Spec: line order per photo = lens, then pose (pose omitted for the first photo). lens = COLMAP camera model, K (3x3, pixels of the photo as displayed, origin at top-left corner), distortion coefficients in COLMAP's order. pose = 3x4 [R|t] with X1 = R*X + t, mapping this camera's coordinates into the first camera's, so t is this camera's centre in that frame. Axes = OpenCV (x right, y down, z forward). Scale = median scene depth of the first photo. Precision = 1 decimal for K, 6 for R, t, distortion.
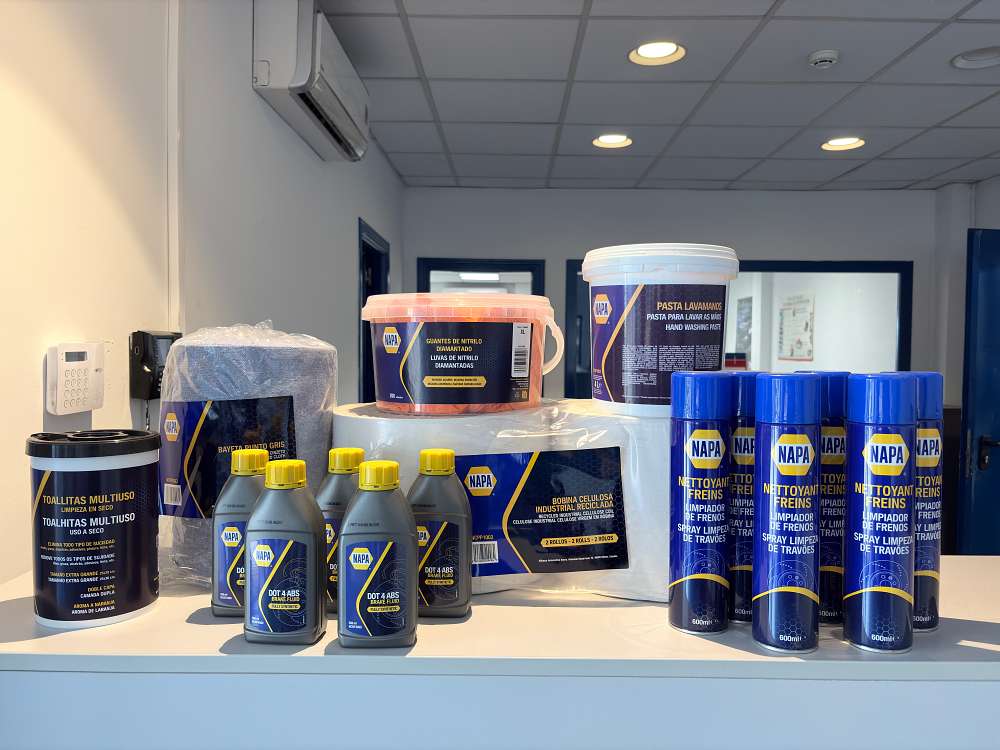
lens RADIAL K [[756.7, 0, 506.3], [0, 756.7, 372.4], [0, 0, 1]] dist [0.025260, -0.036028]
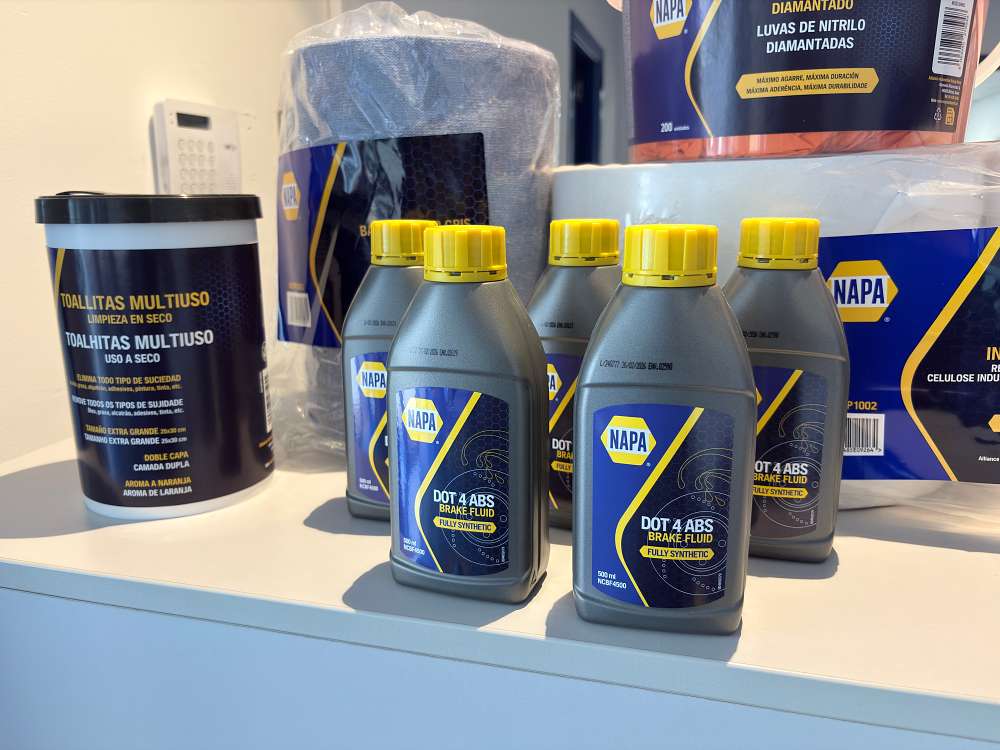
lens RADIAL K [[756.7, 0, 499.7], [0, 756.7, 374.6], [0, 0, 1]] dist [0.025260, -0.036028]
pose [[0.963510, 0.042470, -0.264281, -0.133537], [0.008228, 0.982167, 0.187831, 0.112095], [0.267545, -0.183151, 0.945978, 0.513250]]
